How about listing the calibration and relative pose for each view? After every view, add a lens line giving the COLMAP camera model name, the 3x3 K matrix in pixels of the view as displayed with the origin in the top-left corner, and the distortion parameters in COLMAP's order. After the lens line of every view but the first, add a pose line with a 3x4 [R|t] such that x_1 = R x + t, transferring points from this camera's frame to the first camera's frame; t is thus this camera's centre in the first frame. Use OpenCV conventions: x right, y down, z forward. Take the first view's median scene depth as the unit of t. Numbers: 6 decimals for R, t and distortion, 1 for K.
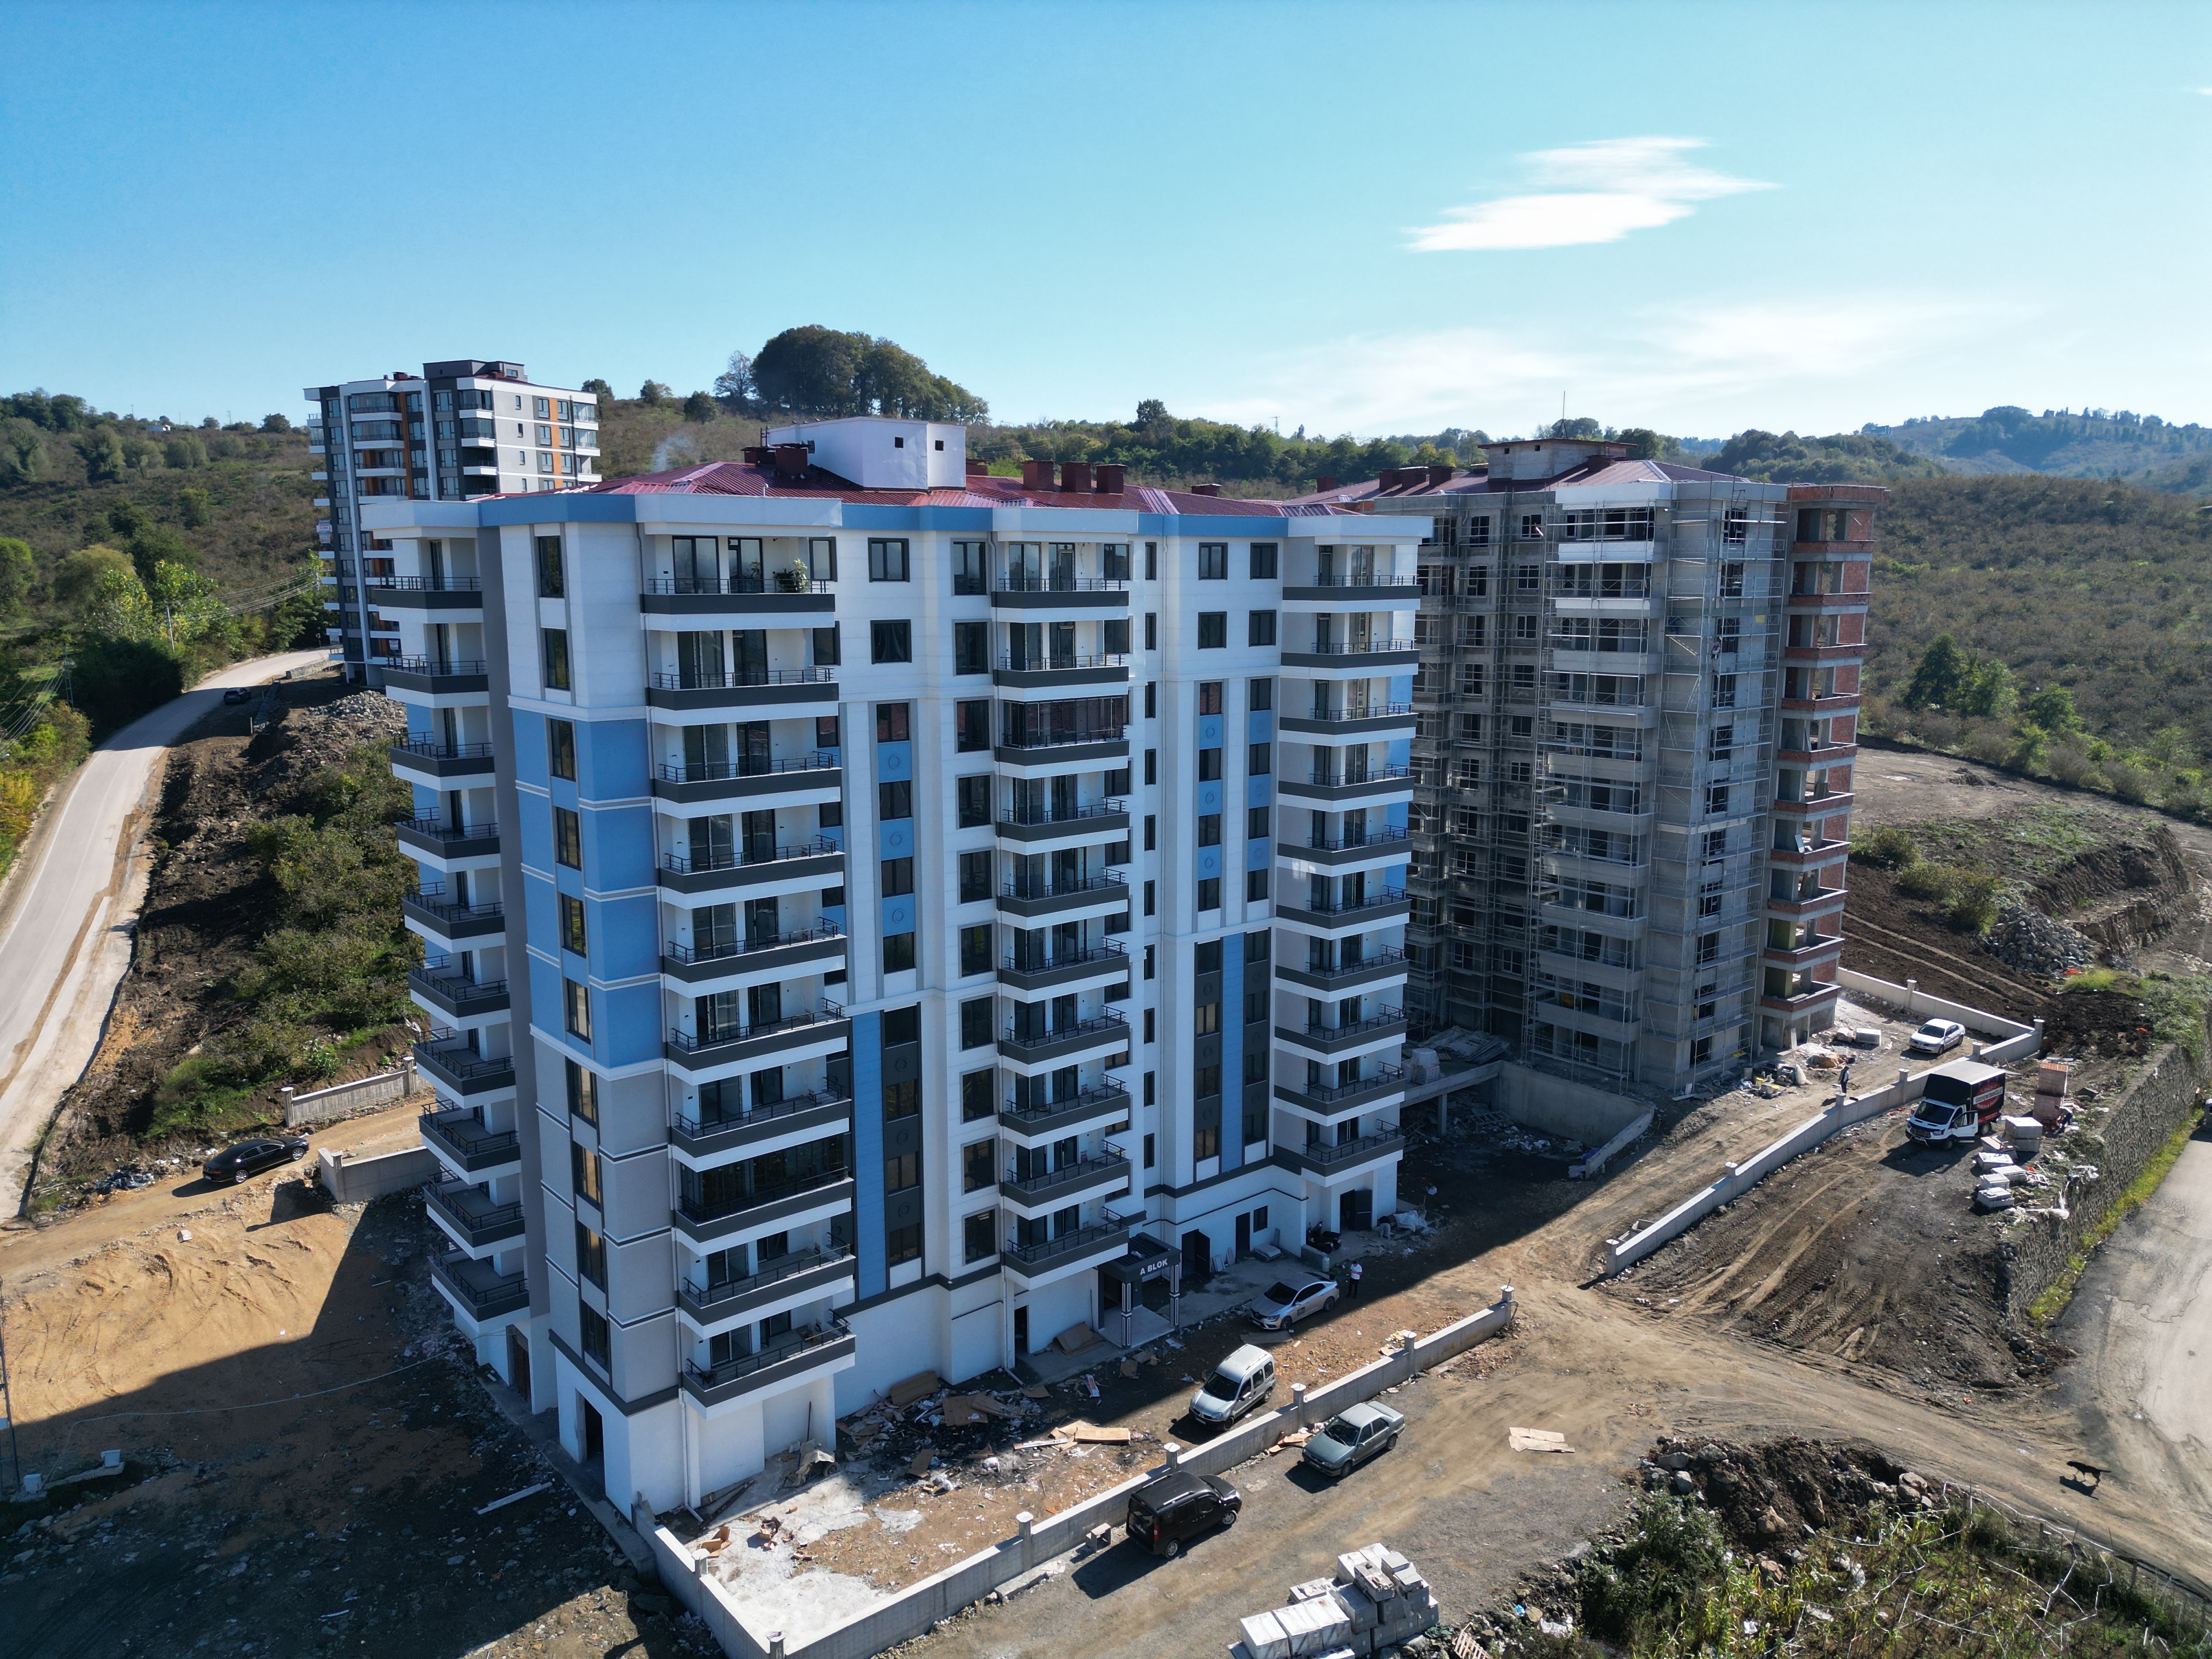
lens RADIAL K [[1557.6, 0, 1101.4], [0, 1557.6, 837.3], [0, 0, 1]] dist [0.053500, -0.036782]
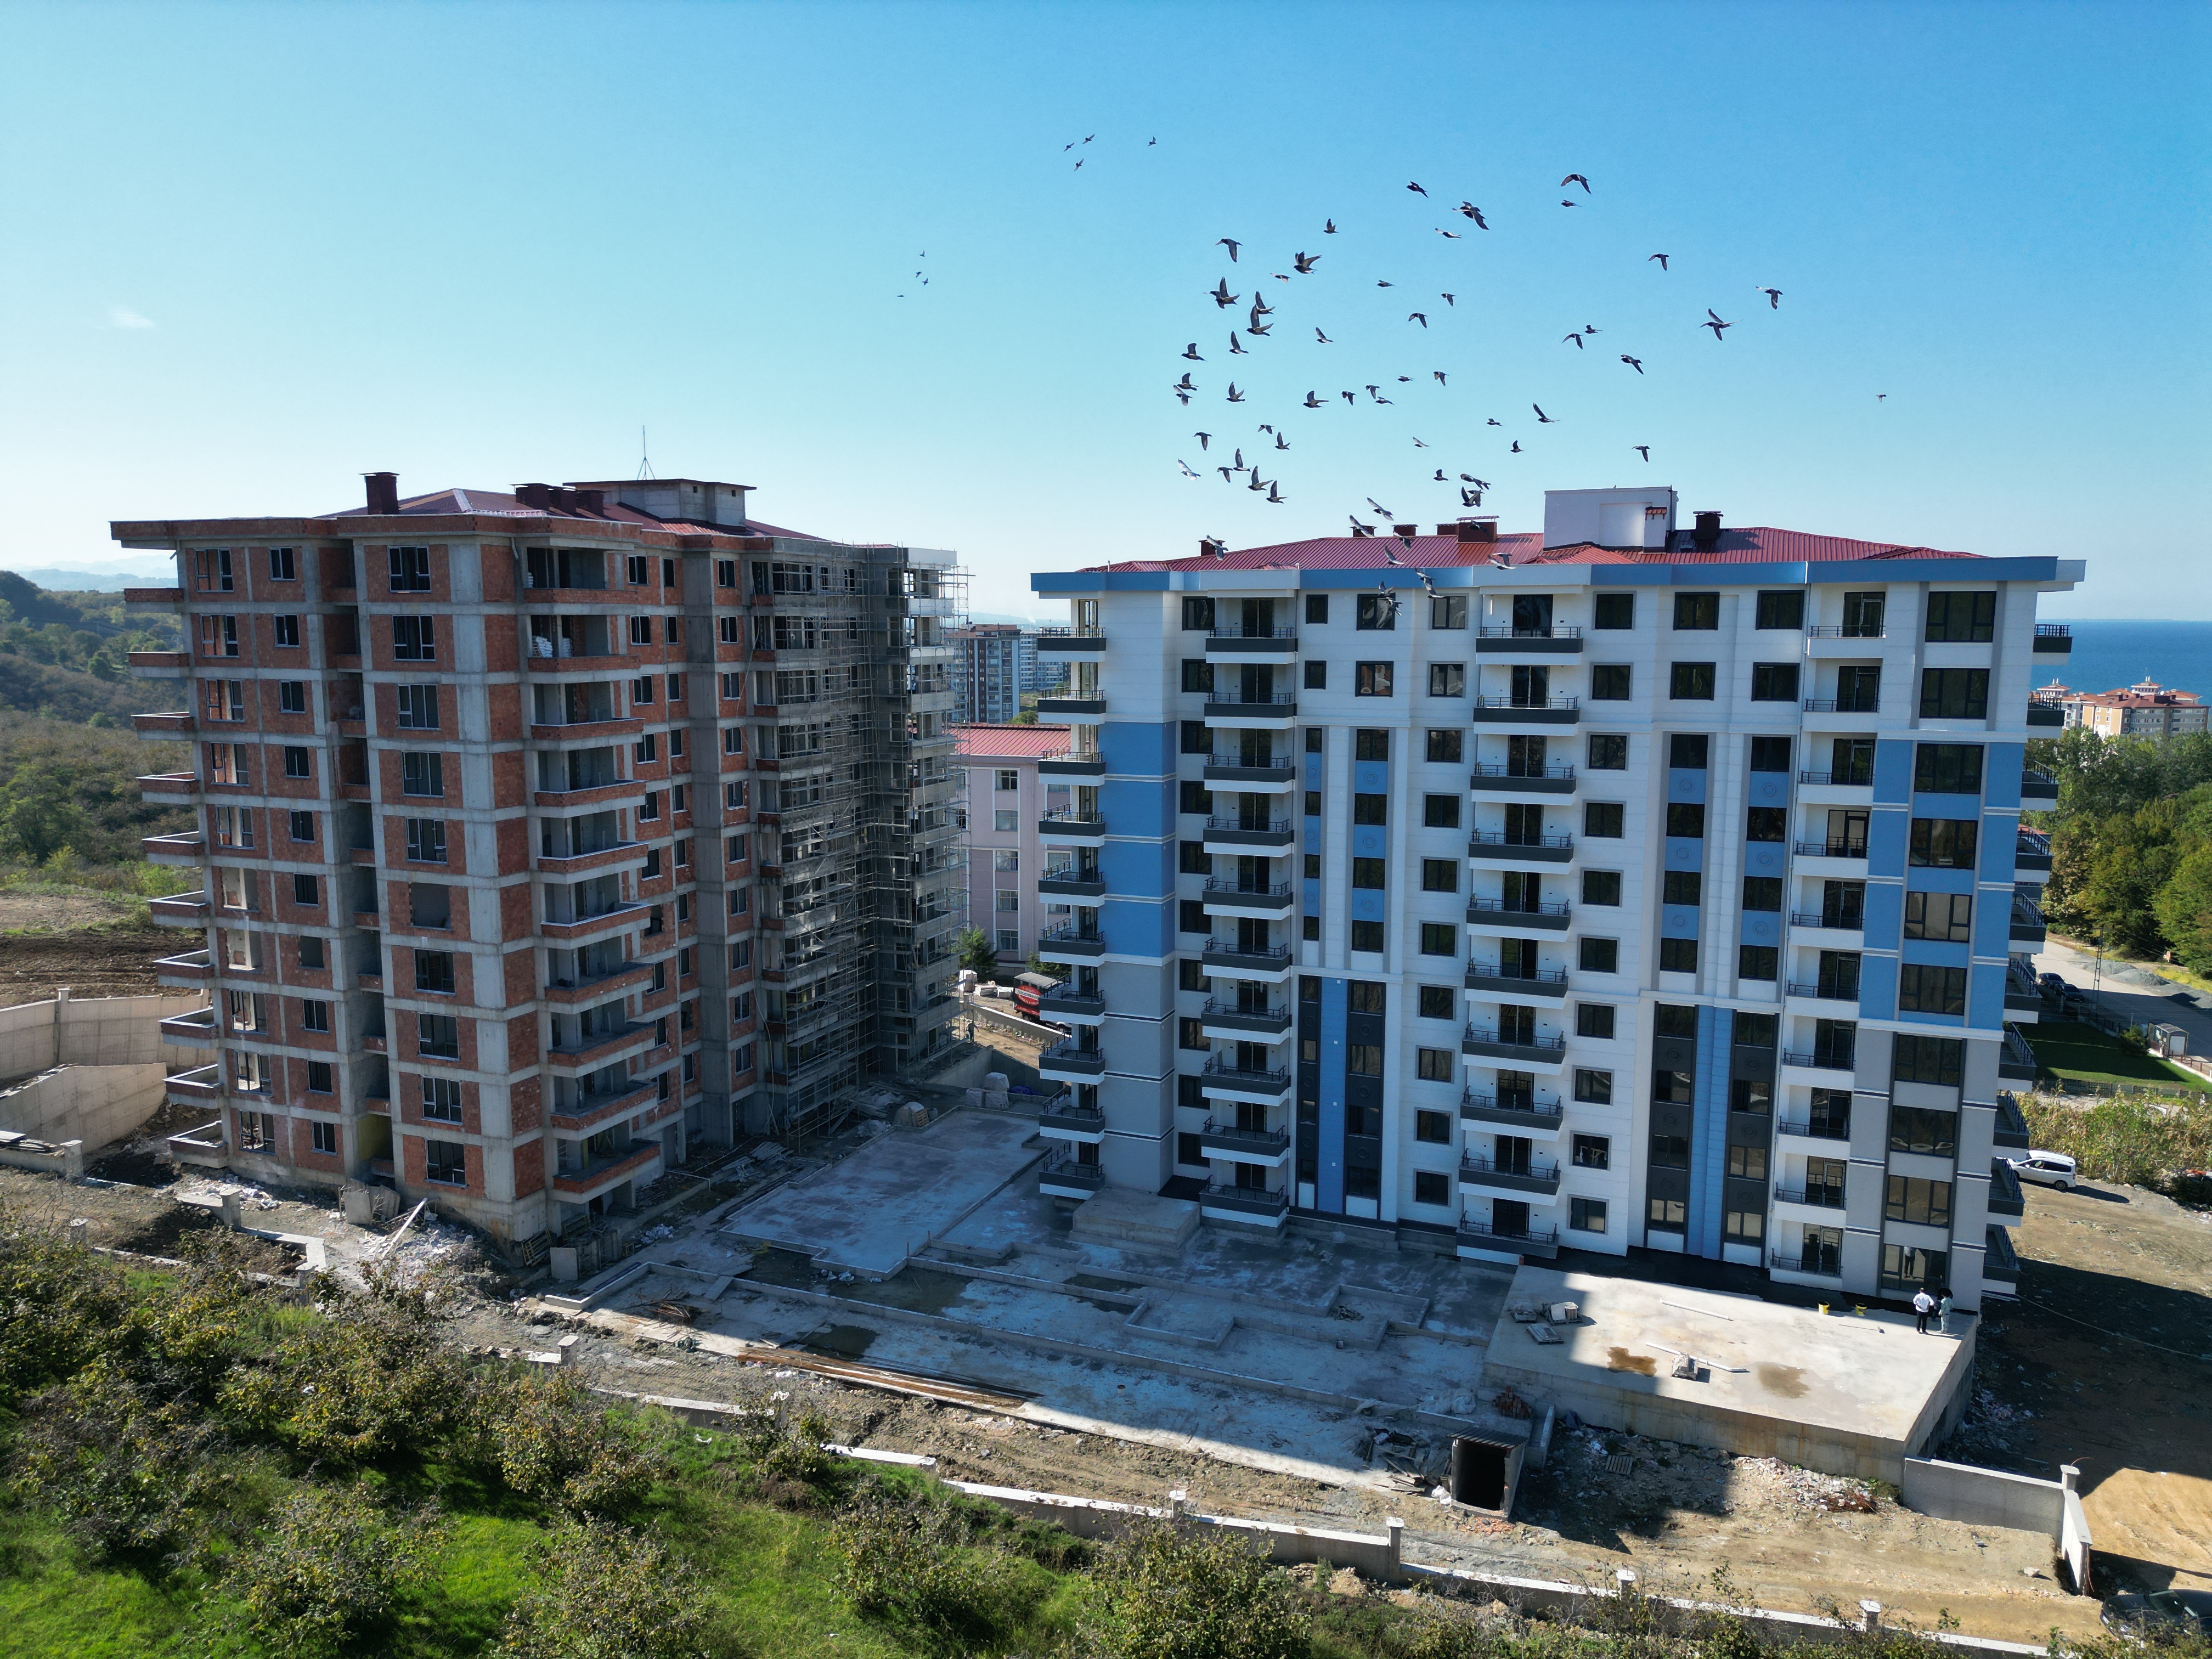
lens RADIAL K [[1557.6, 0, 1101.4], [0, 1557.6, 837.3], [0, 0, 1]] dist [0.053500, -0.036782]
pose [[0.453560, 0.138730, -0.880362, 0.753075], [-0.146997, 0.985926, 0.079633, -0.060155], [0.879020, 0.093292, 0.467569, 0.236076]]
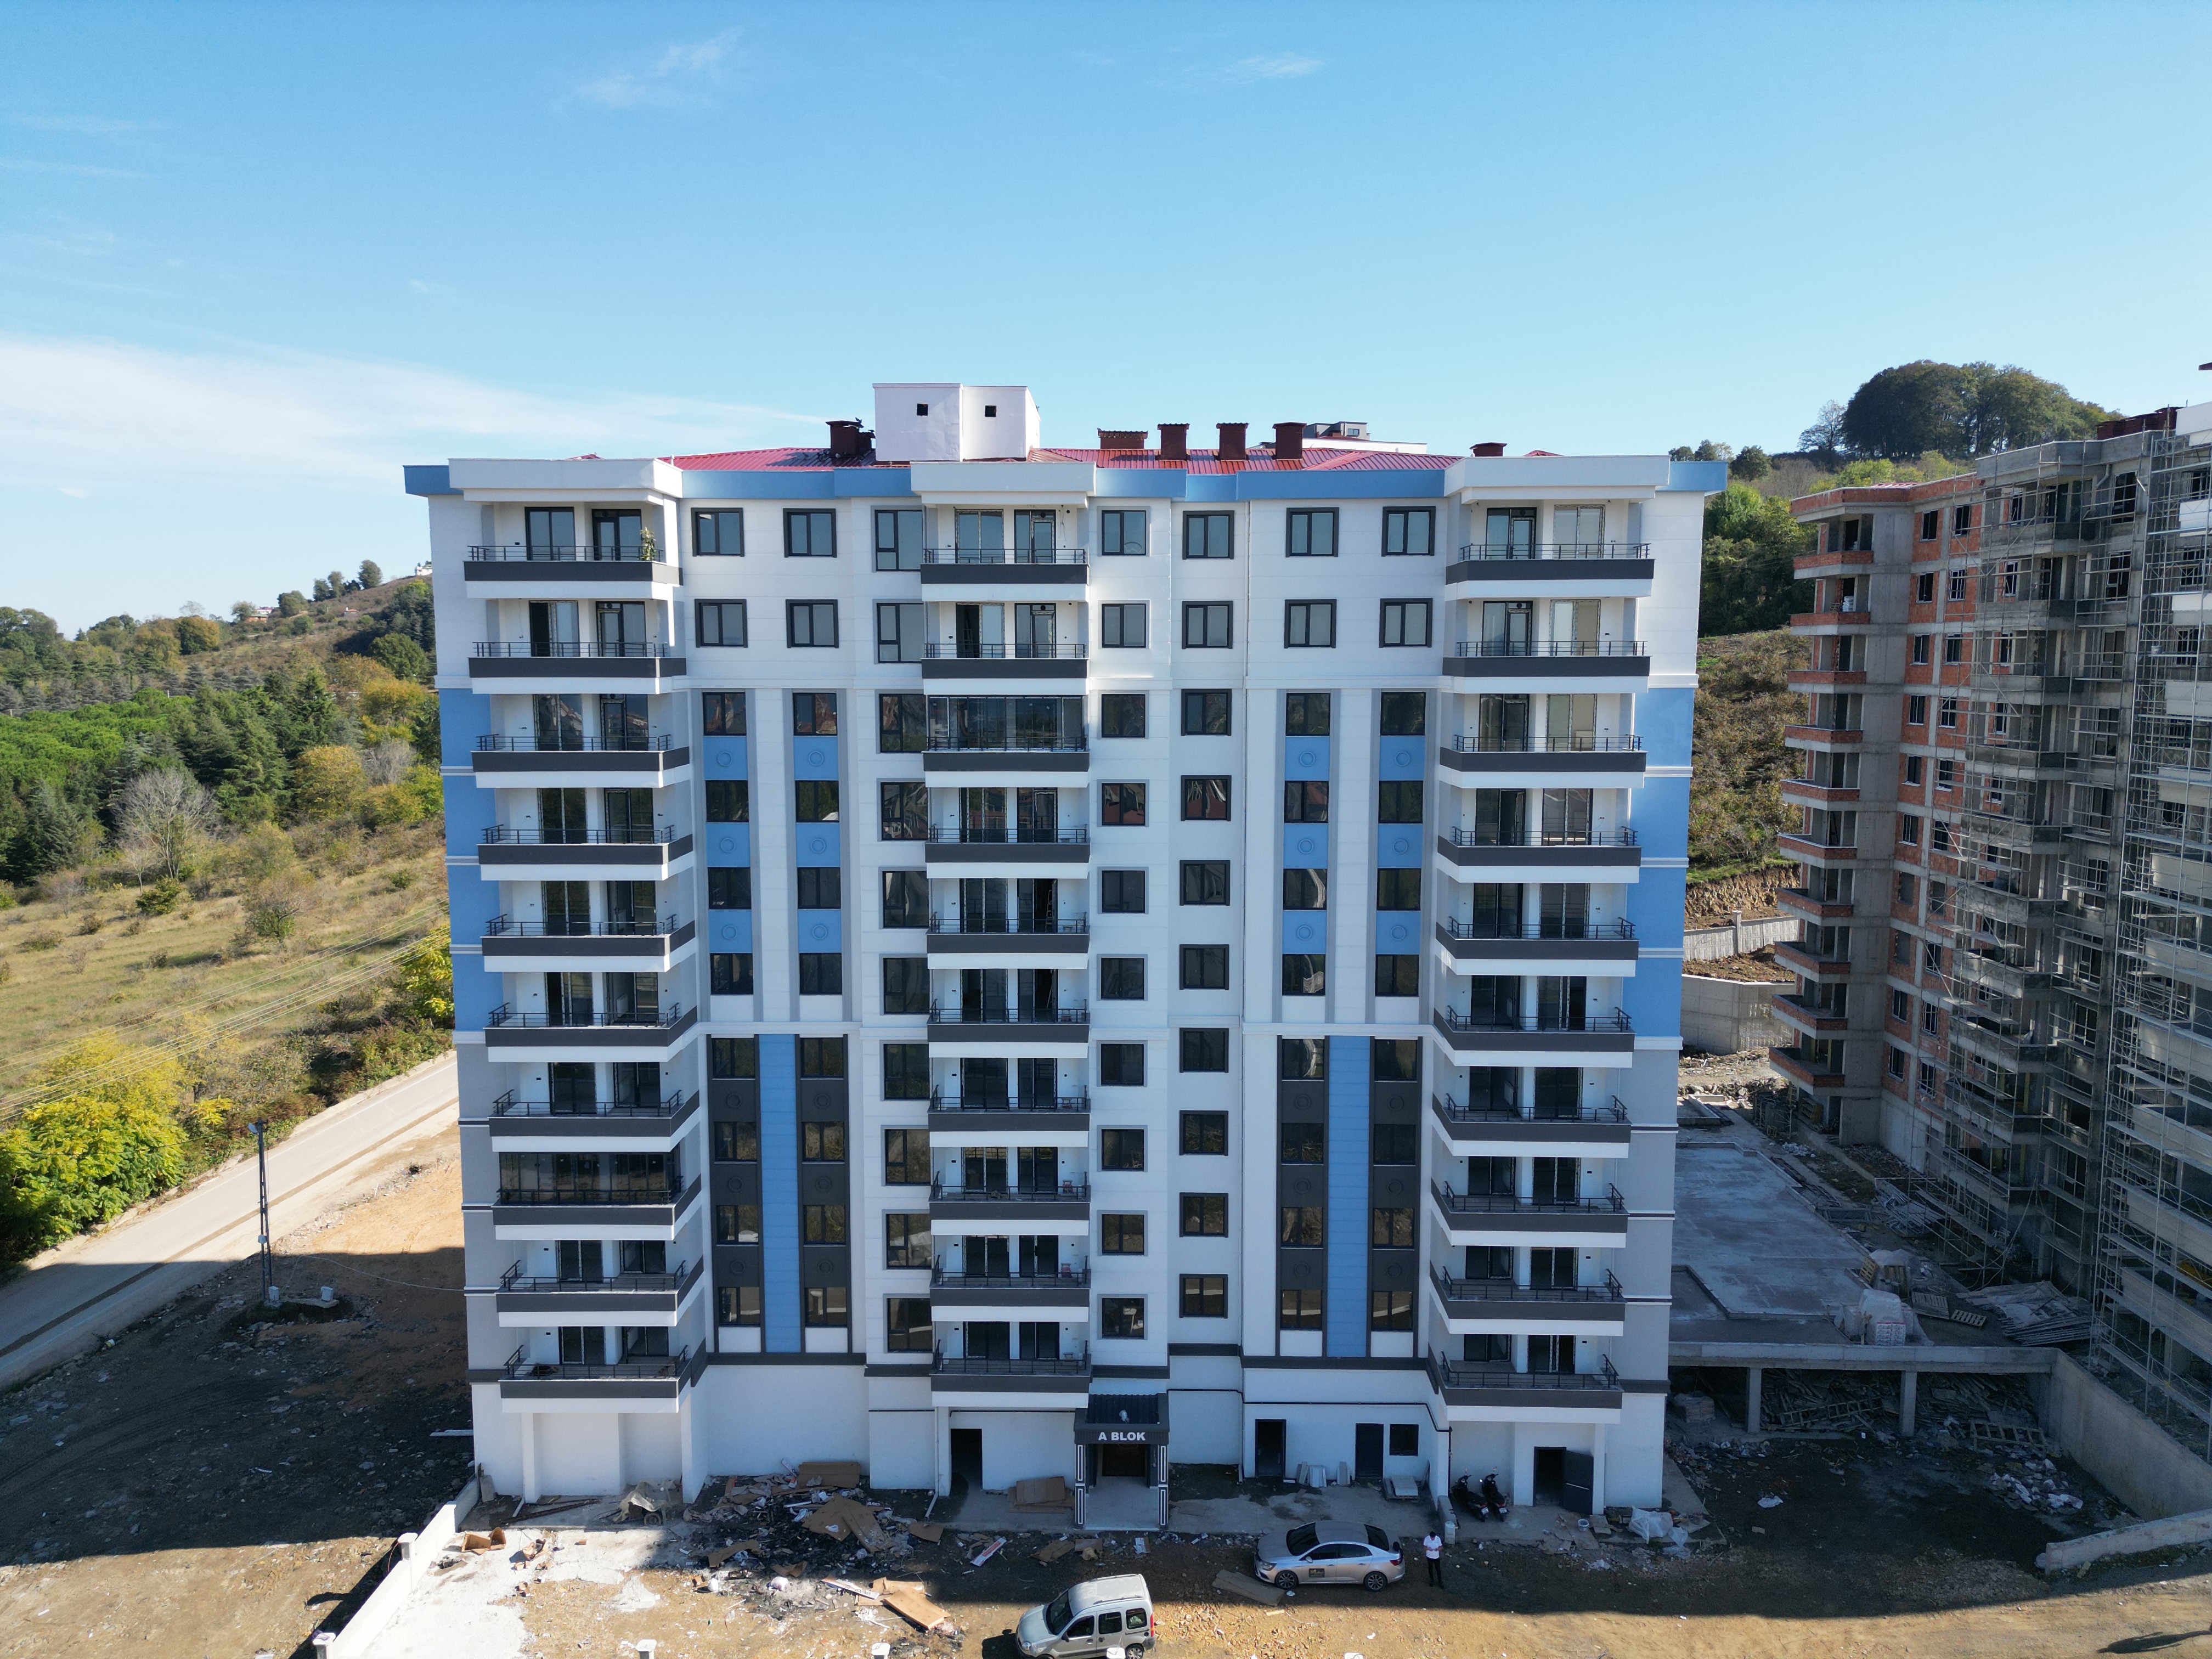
lens RADIAL K [[1557.6, 0, 1101.4], [0, 1557.6, 837.3], [0, 0, 1]] dist [0.053500, -0.036782]
pose [[0.749834, 0.079382, -0.656846, 0.490406], [-0.113323, 0.993515, -0.009296, -0.011338], [0.651849, 0.081407, 0.753967, 0.367381]]
